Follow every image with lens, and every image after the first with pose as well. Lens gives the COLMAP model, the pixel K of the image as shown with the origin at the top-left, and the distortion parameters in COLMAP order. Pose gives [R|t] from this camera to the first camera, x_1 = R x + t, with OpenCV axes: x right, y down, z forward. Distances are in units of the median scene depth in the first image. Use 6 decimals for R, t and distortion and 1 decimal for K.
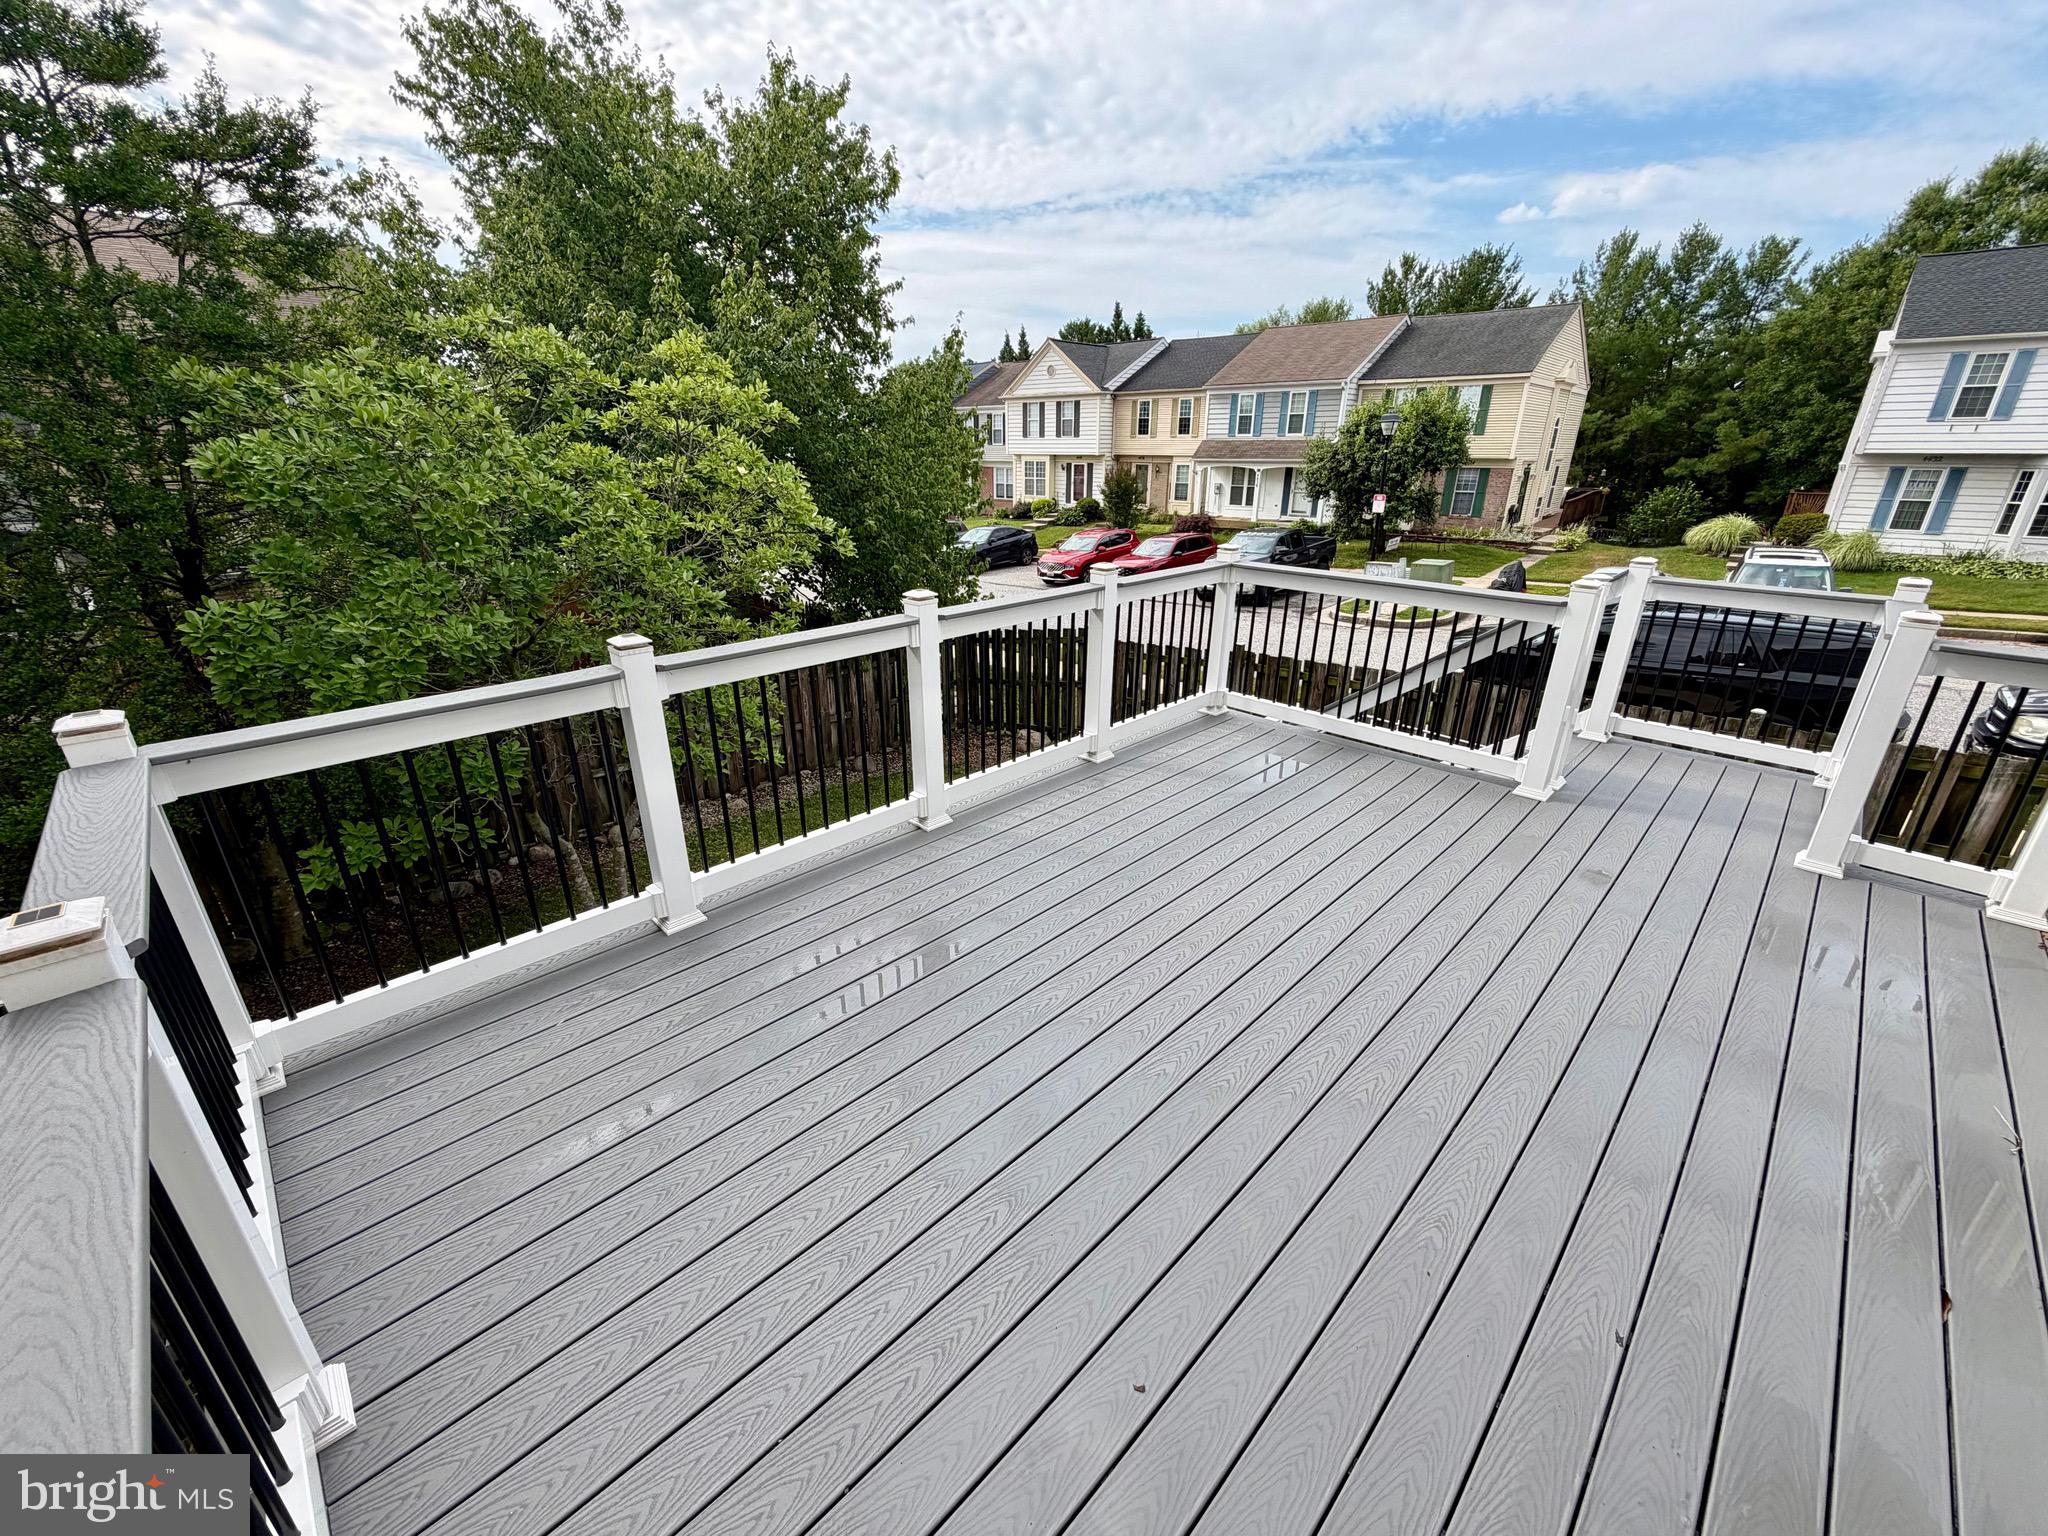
lens RADIAL K [[815.0, 0, 1029.5], [0, 815.0, 767.6], [0, 0, 1]] dist [-0.000962, 0.000178]
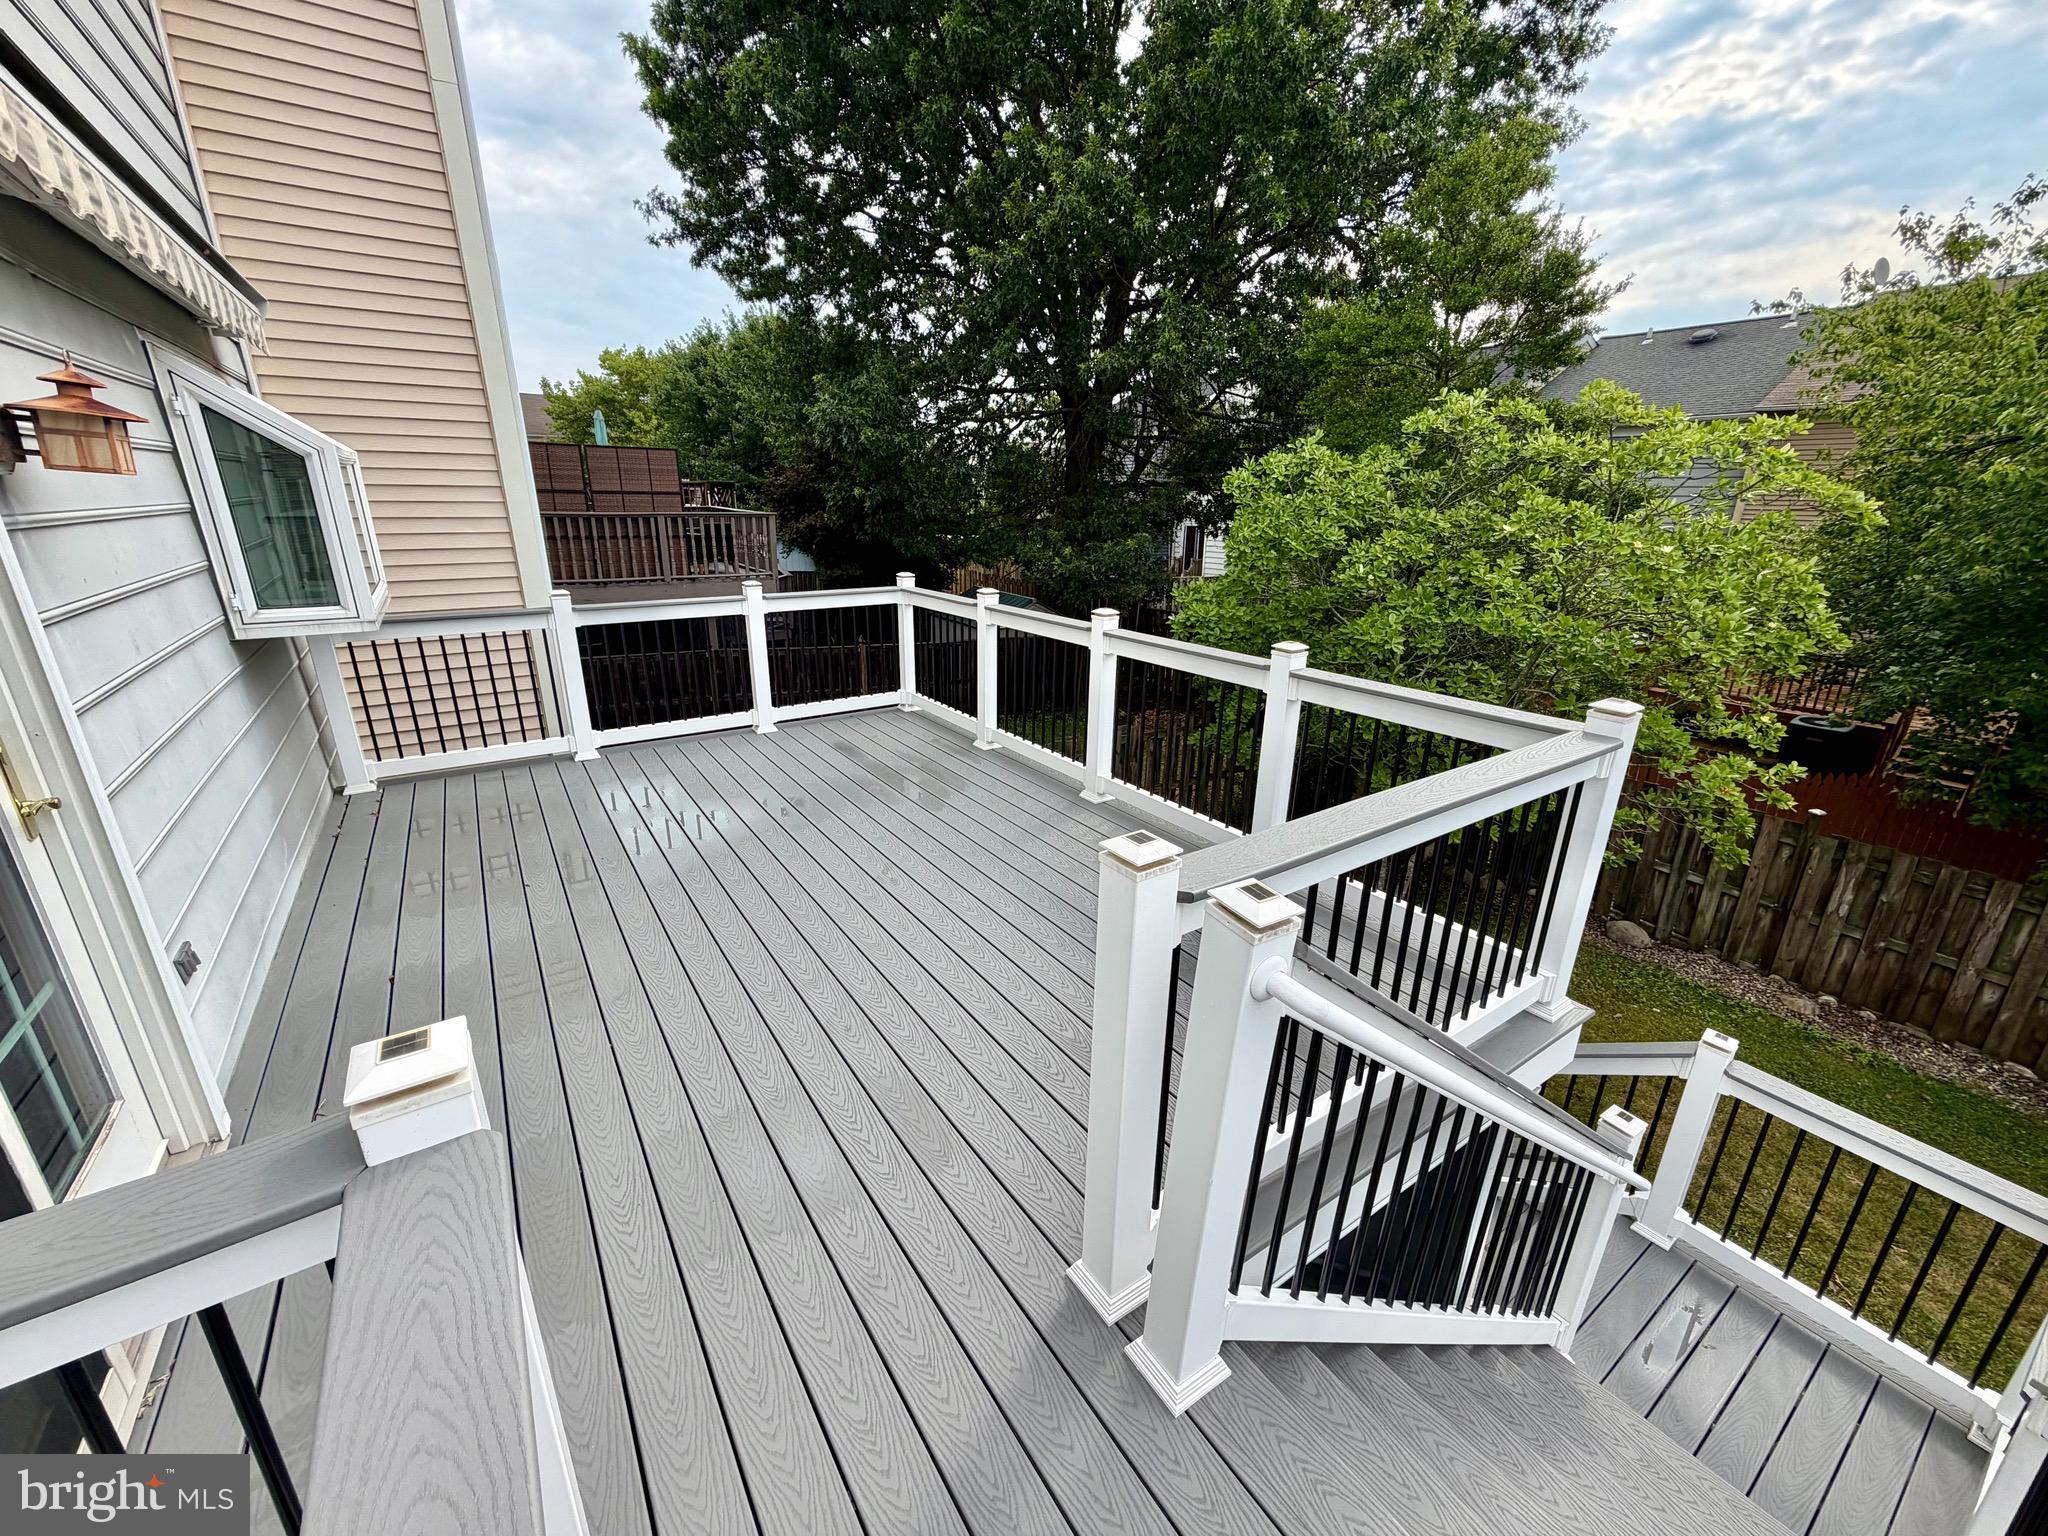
lens RADIAL K [[815.0, 0, 1028.1], [0, 815.0, 770.0], [0, 0, 1]] dist [-0.000962, 0.000178]
pose [[-0.189155, 0.316442, -0.929562, 1.132978], [-0.369124, 0.854306, 0.365936, -0.418191], [0.909928, 0.412342, -0.044790, 1.028958]]
